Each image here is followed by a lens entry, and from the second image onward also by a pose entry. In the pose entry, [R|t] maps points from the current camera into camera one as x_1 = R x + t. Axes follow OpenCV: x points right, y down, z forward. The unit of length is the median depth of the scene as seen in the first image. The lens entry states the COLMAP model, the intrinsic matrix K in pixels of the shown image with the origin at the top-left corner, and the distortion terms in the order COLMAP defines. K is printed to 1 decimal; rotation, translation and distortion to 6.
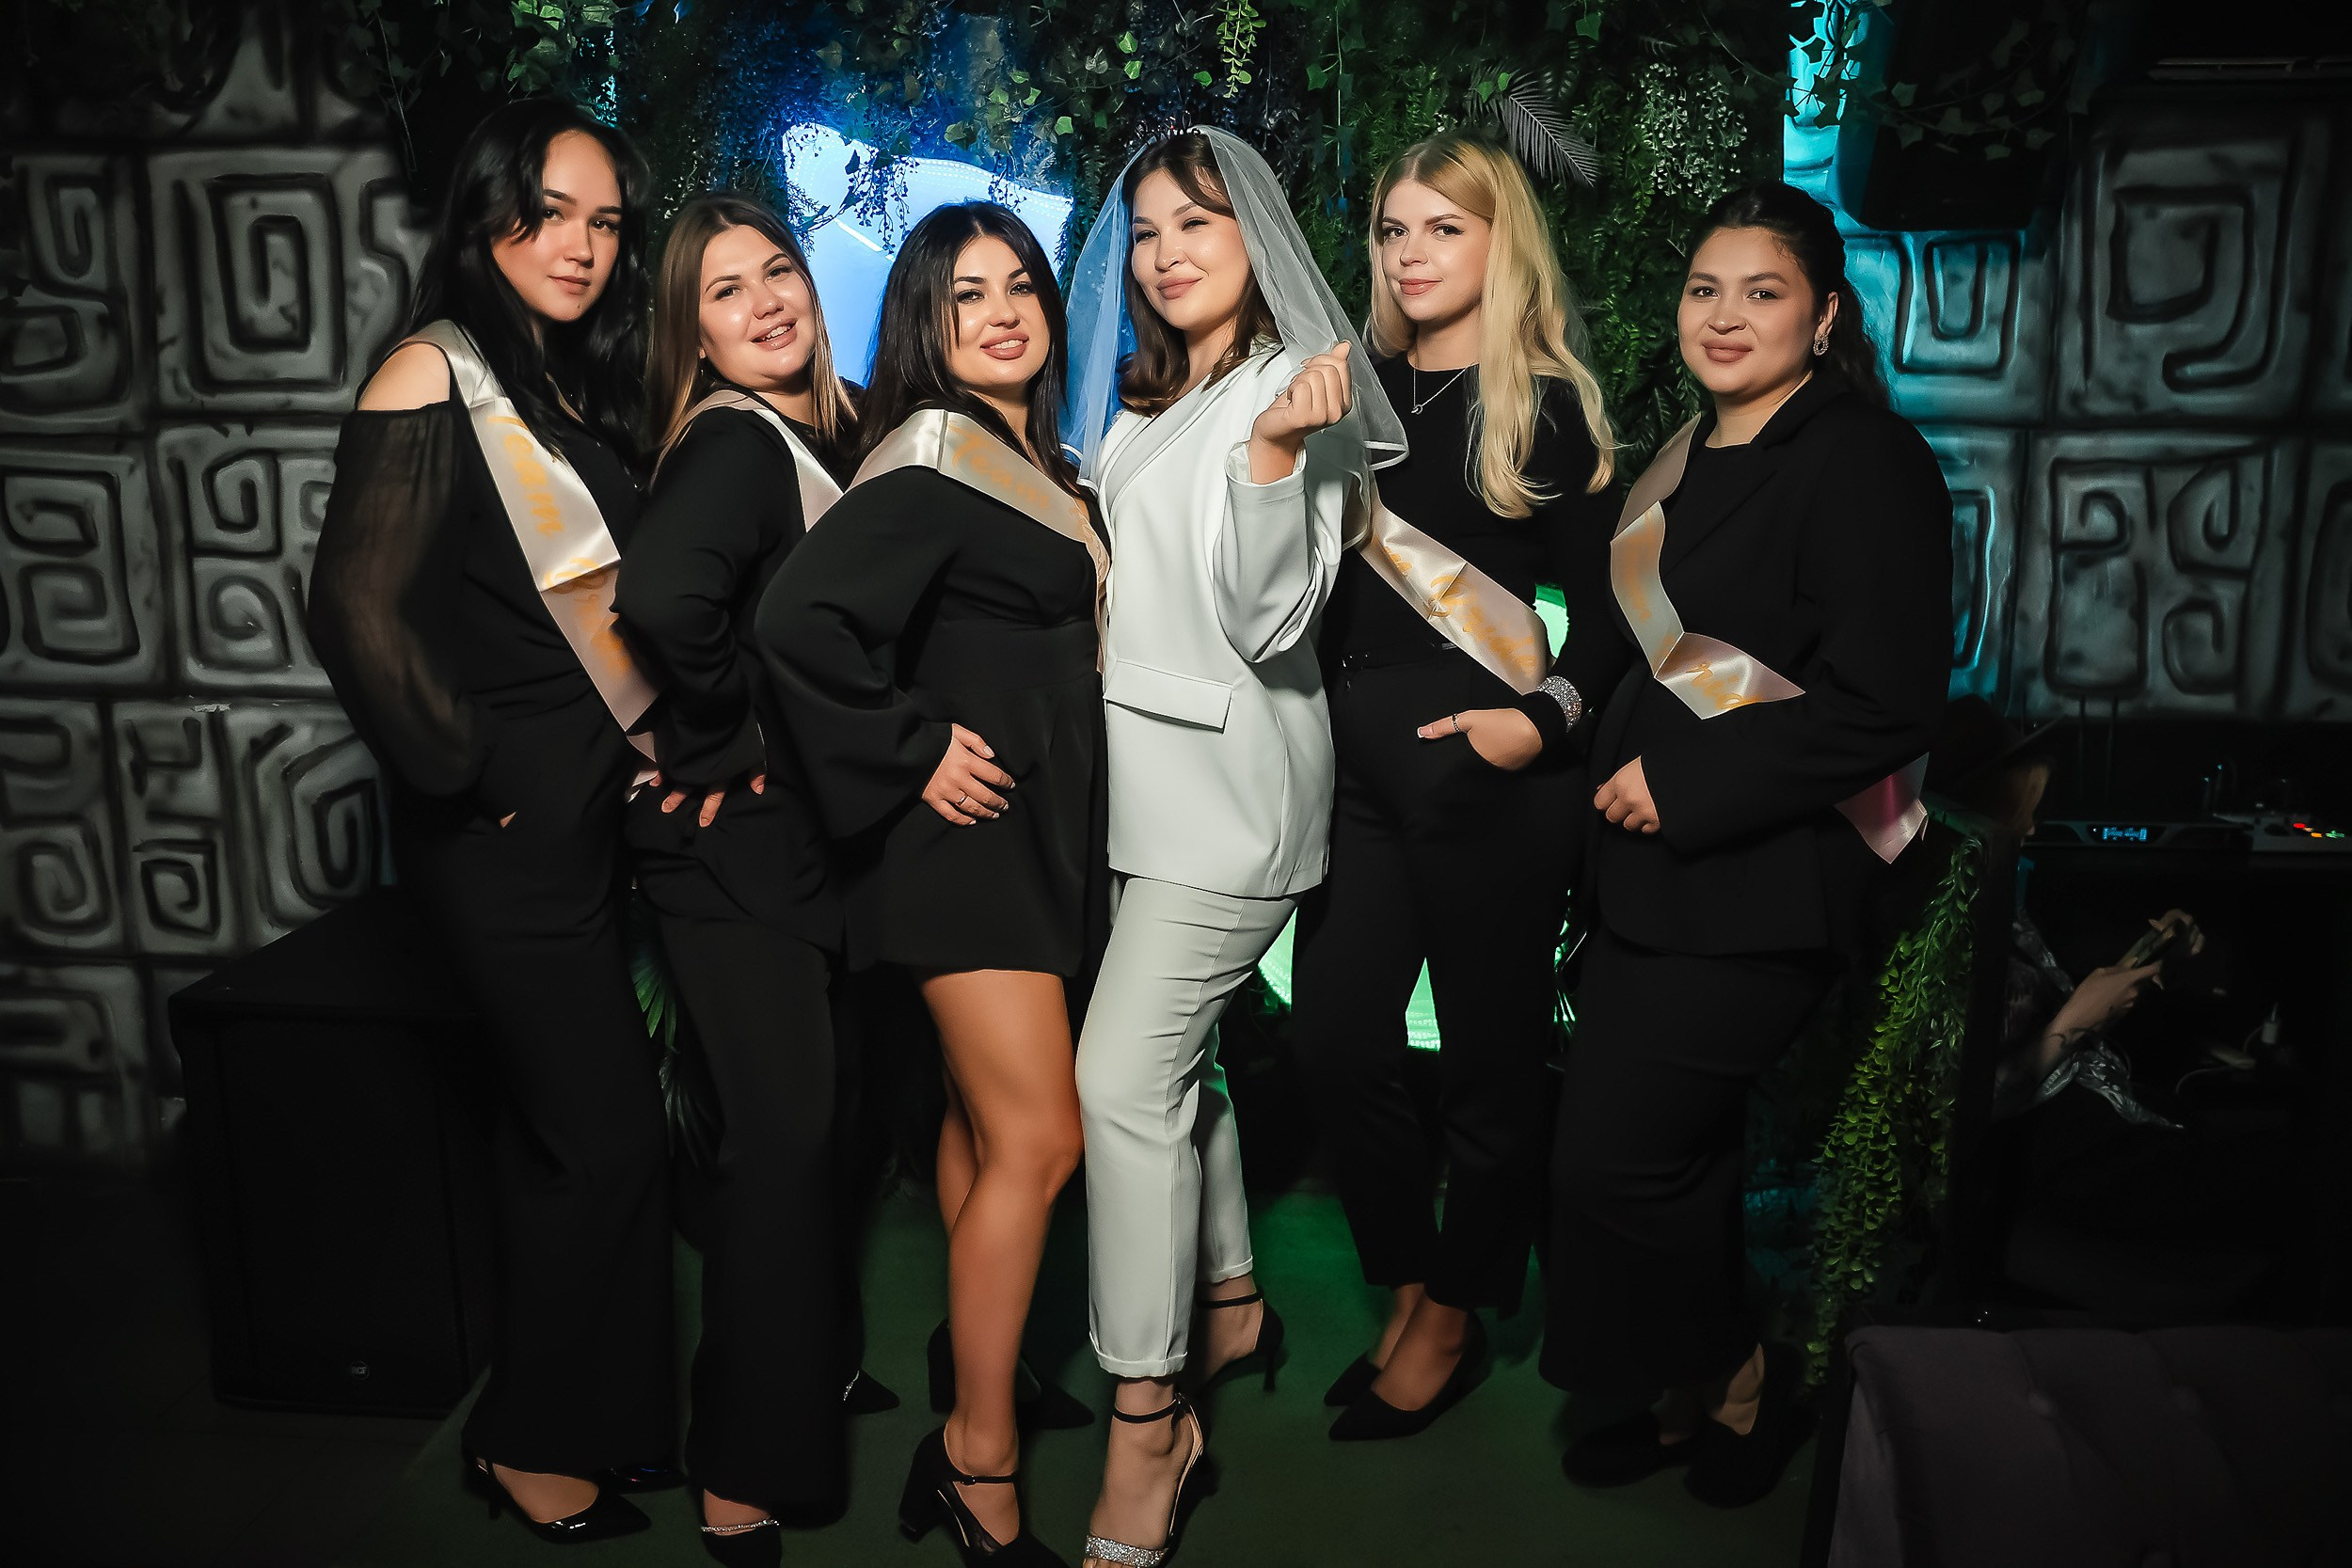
lens RADIAL K [[1586.9, 0, 1167.2], [0, 1586.9, 764.5], [0, 0, 1]] dist [-0.168557, 0.110233]
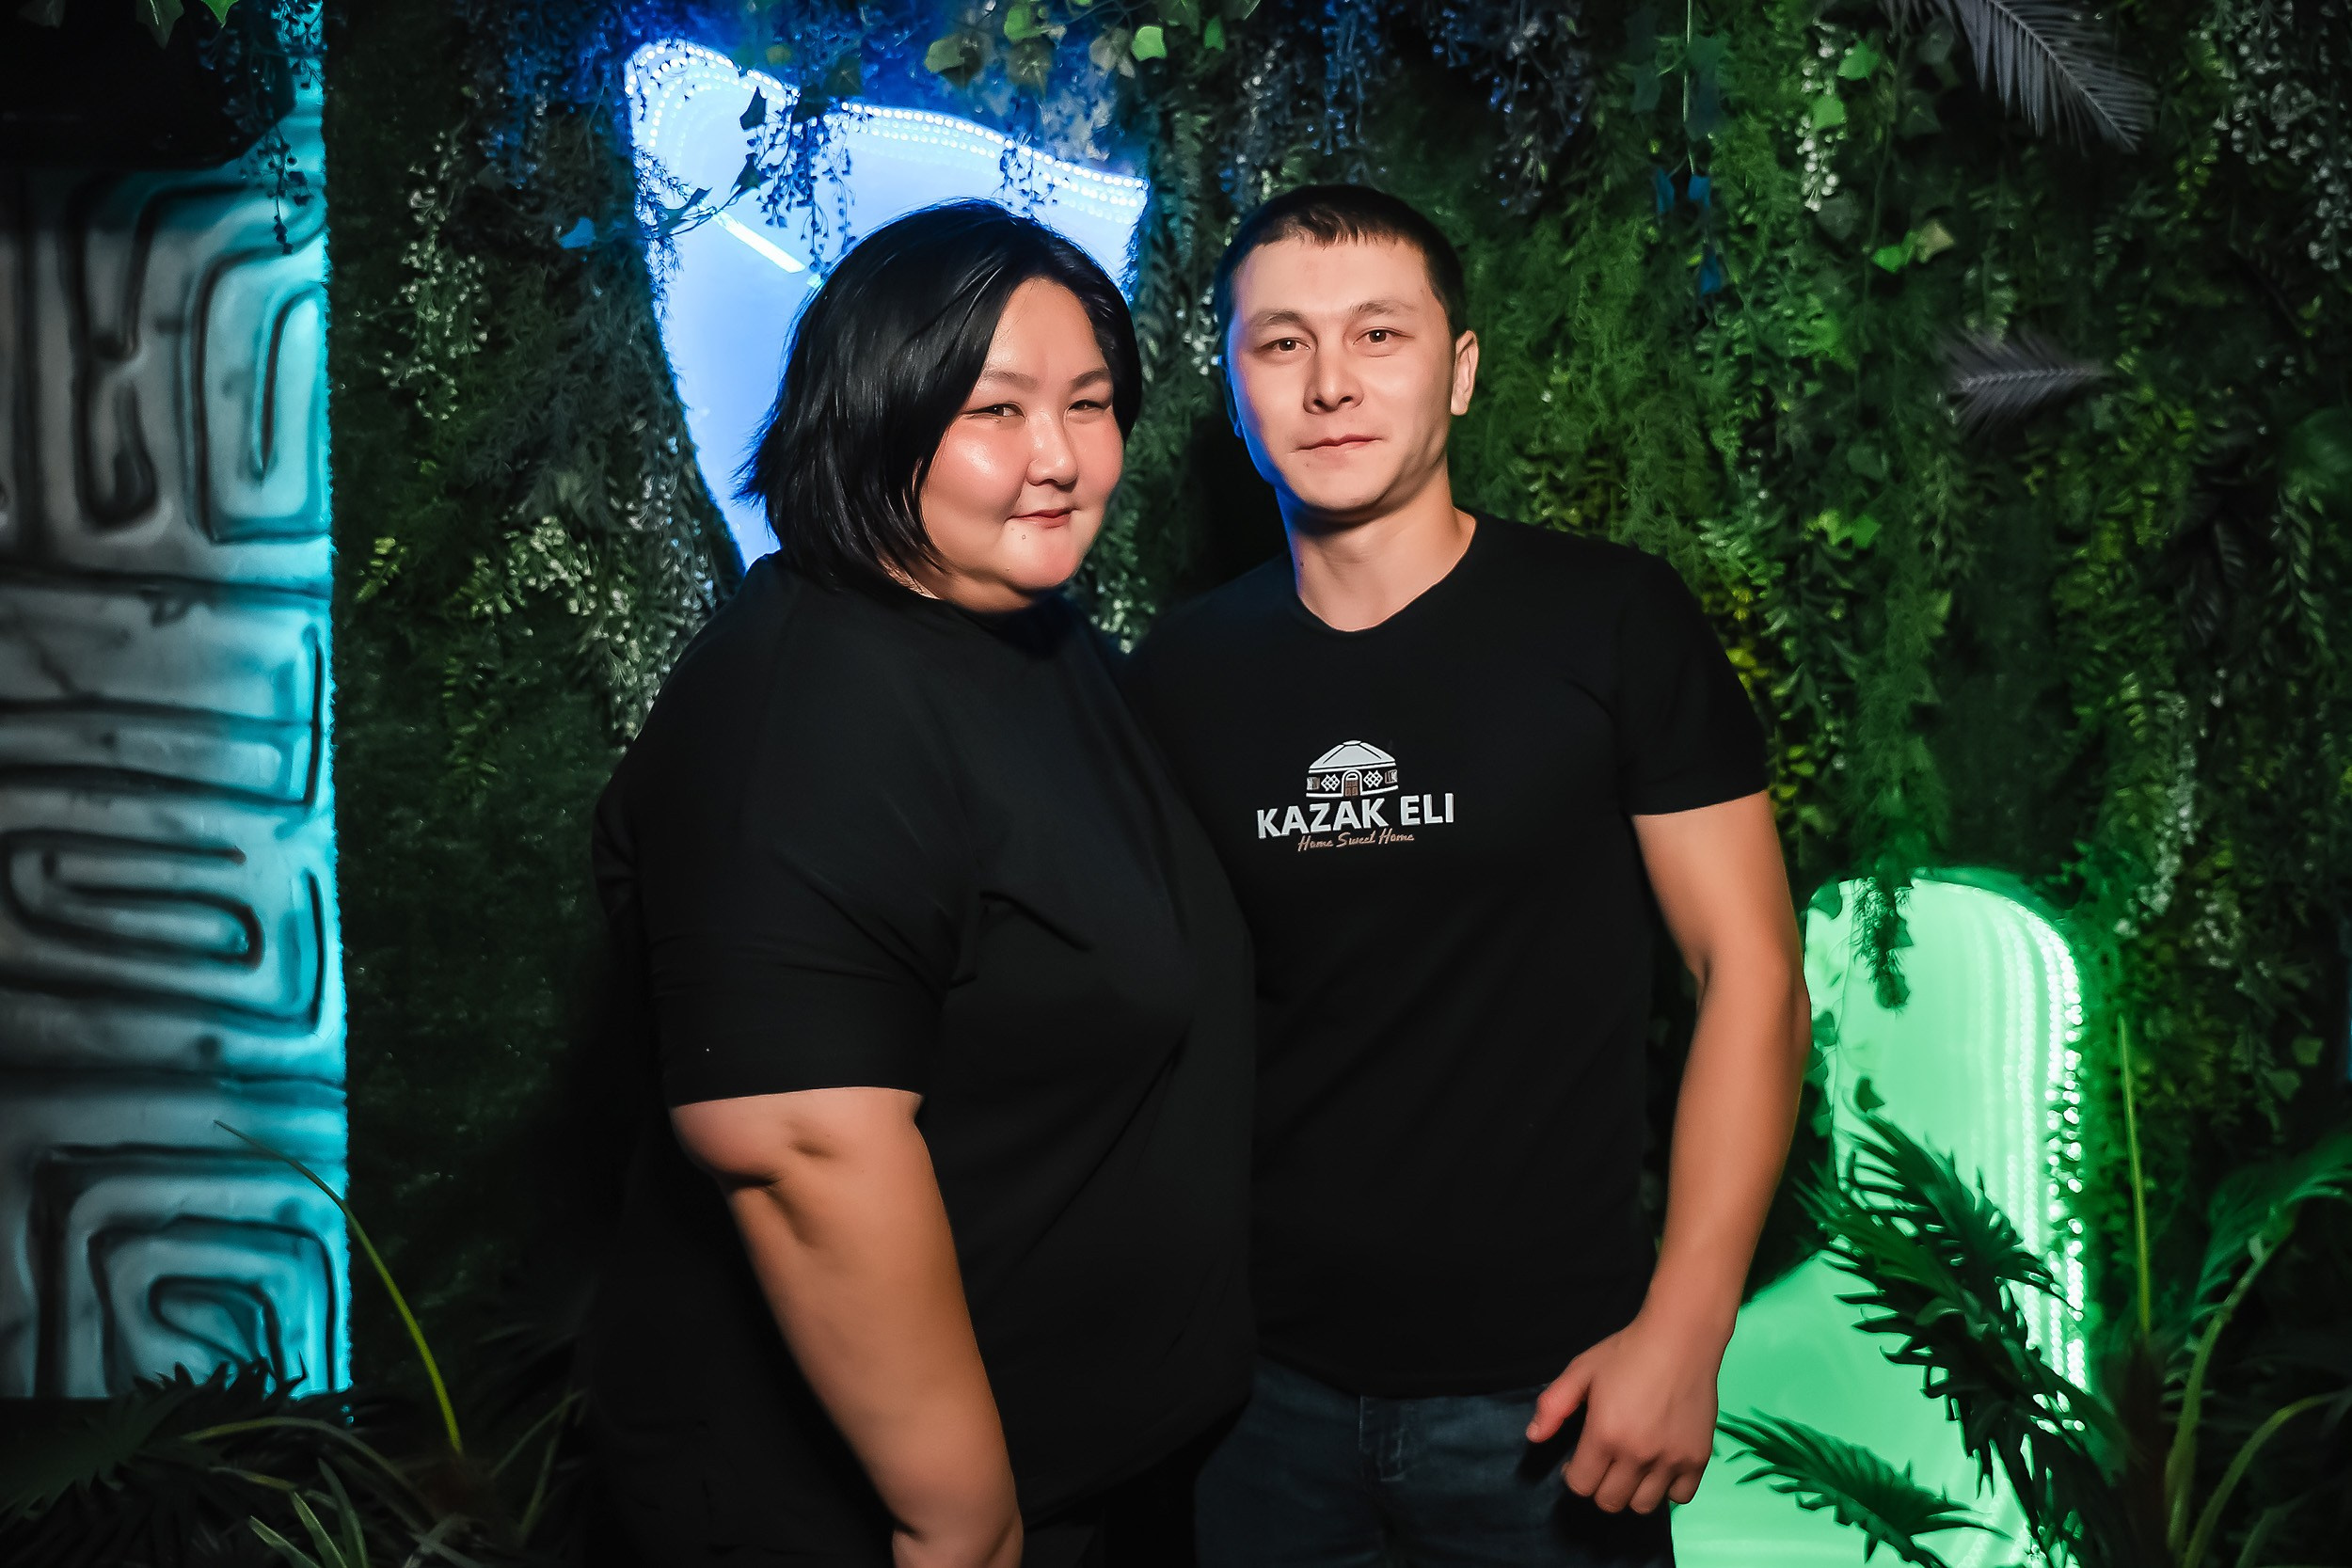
lens RADIAL K [[2143.4, 0, 1178.1], [0, 2143.4, 801.3], [0, 0, 1]] dist [-0.051194, 0.082627]
pose [[0.999968, -0.002470, 0.007596, -0.060839], [0.003007, 0.997436, -0.071502, -0.092710], [-0.007400, 0.071523, 0.997412, 0.266808]]
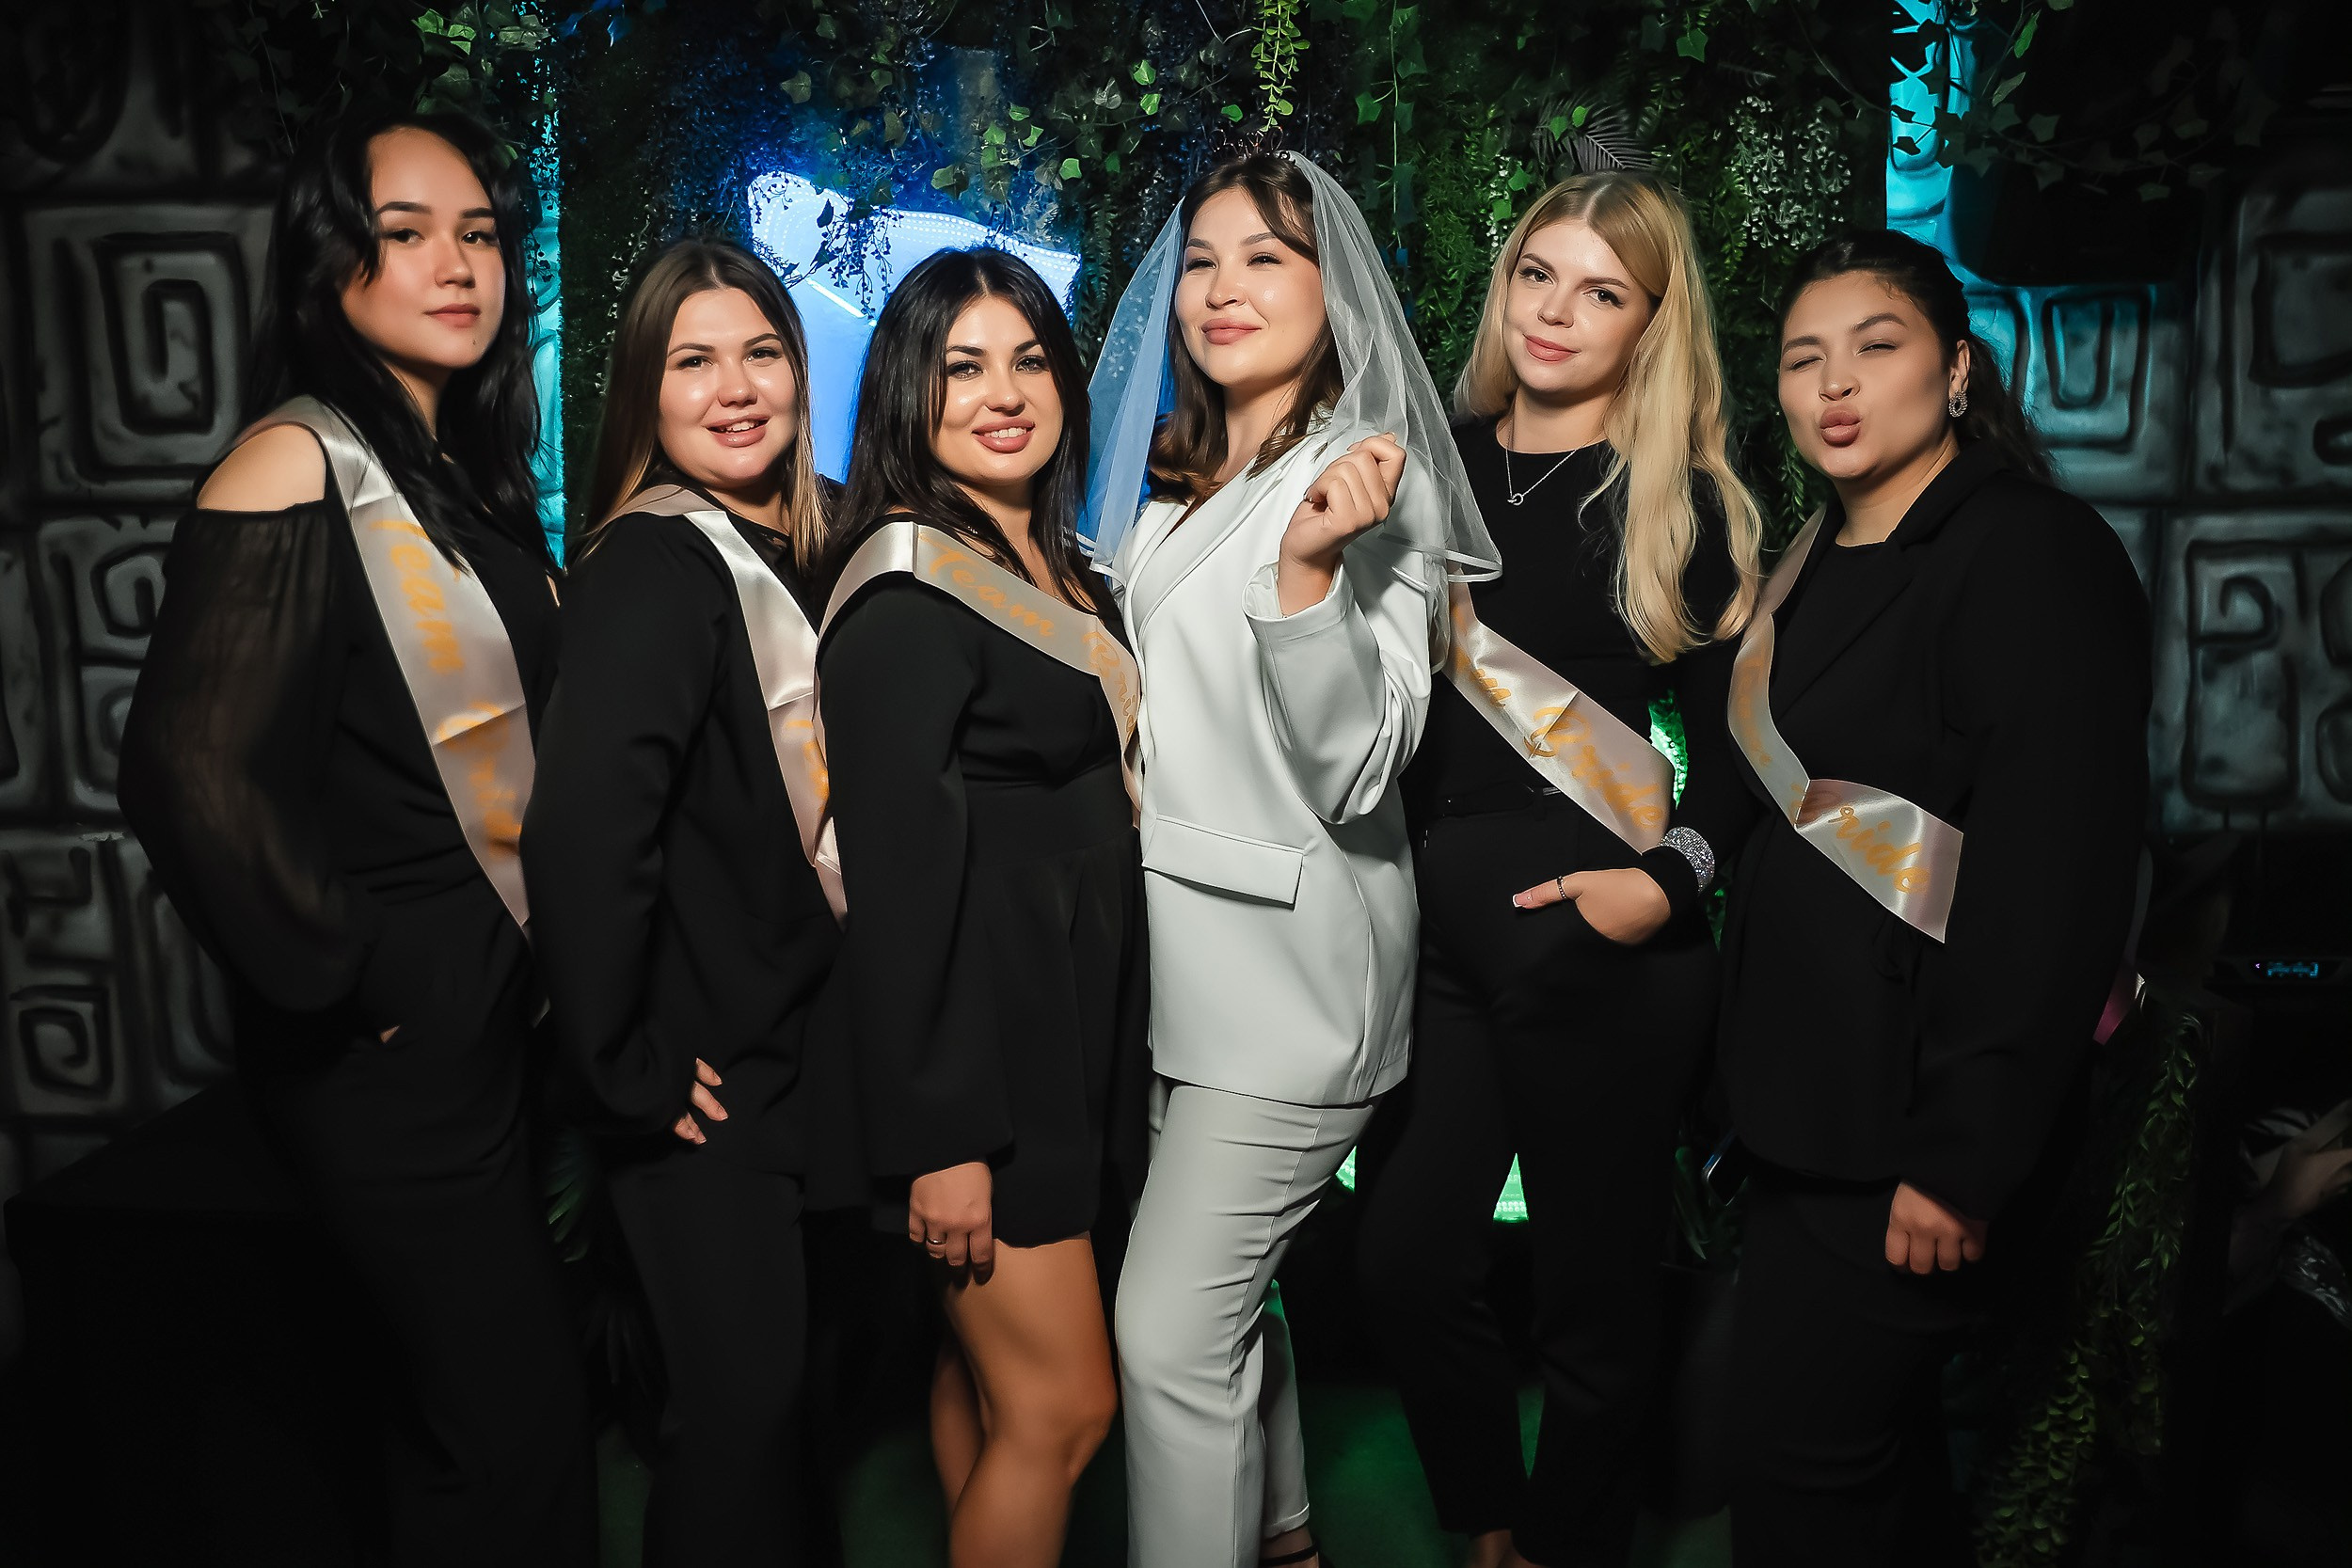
lens RADIAL K [[1586.9, 0, 1172.2], [0, 1586.9, 777.5], [0, 0, 1]] dist [-0.168557, 0.110233]
pose [[0.999922, -0.009015, 0.008659, -0.020146], [0.009296, 0.999411, -0.033027, -0.044409], [-0.008356, 0.033105, 0.999417, 0.144478]]
